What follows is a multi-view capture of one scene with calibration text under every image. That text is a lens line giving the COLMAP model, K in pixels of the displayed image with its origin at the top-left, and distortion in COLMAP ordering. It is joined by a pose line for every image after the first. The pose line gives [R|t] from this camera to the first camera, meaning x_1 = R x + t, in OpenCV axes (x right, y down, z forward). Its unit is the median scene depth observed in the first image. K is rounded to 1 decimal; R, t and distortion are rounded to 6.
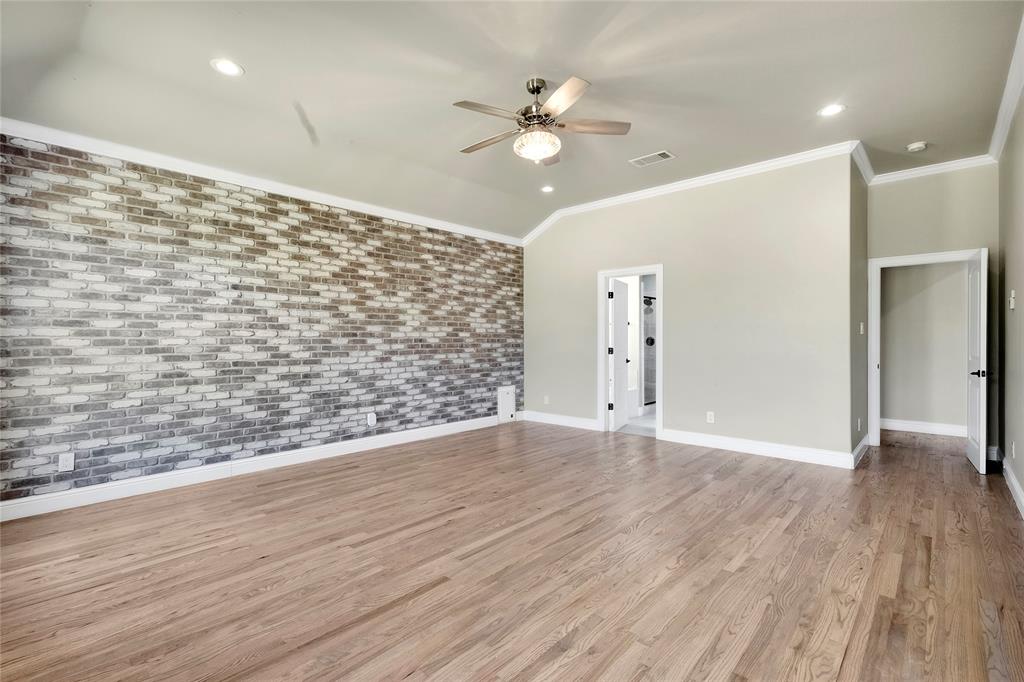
lens RADIAL K [[467.7, 0, 511.0], [0, 467.7, 341.3], [0, 0, 1]] dist [0.006874, -0.002501]
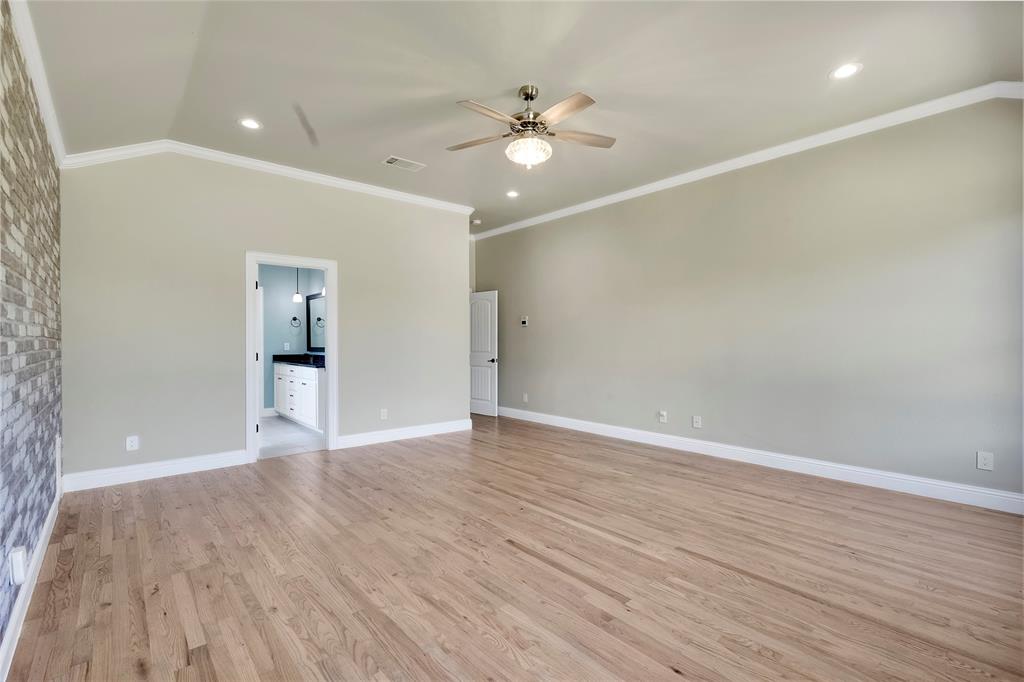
lens RADIAL K [[467.7, 0, 513.9], [0, 467.7, 340.6], [0, 0, 1]] dist [0.006874, -0.002501]
pose [[0.118177, 0.002573, 0.992989, -0.680786], [0.006445, 0.999974, -0.003358, -0.001400], [-0.992972, 0.006796, 0.118158, 0.644790]]
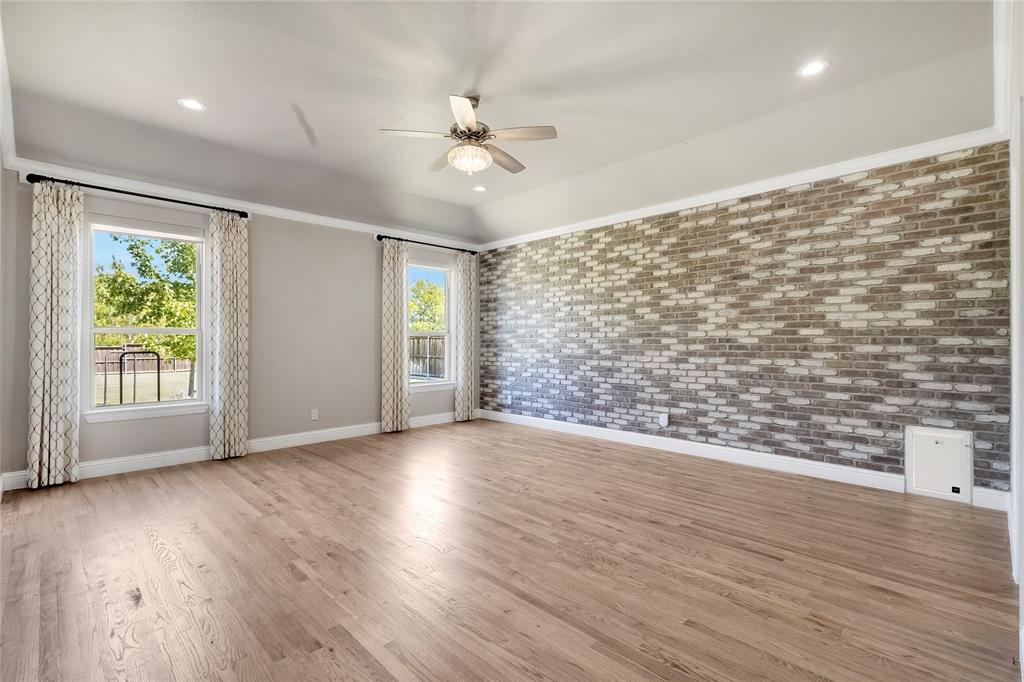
lens RADIAL K [[467.7, 0, 512.2], [0, 467.7, 339.4], [0, 0, 1]] dist [0.006874, -0.002501]
pose [[-0.049343, 0.000196, -0.998782, 0.788686], [-0.001177, 0.999999, 0.000255, -0.004173], [0.998781, 0.001188, -0.049342, 0.810643]]
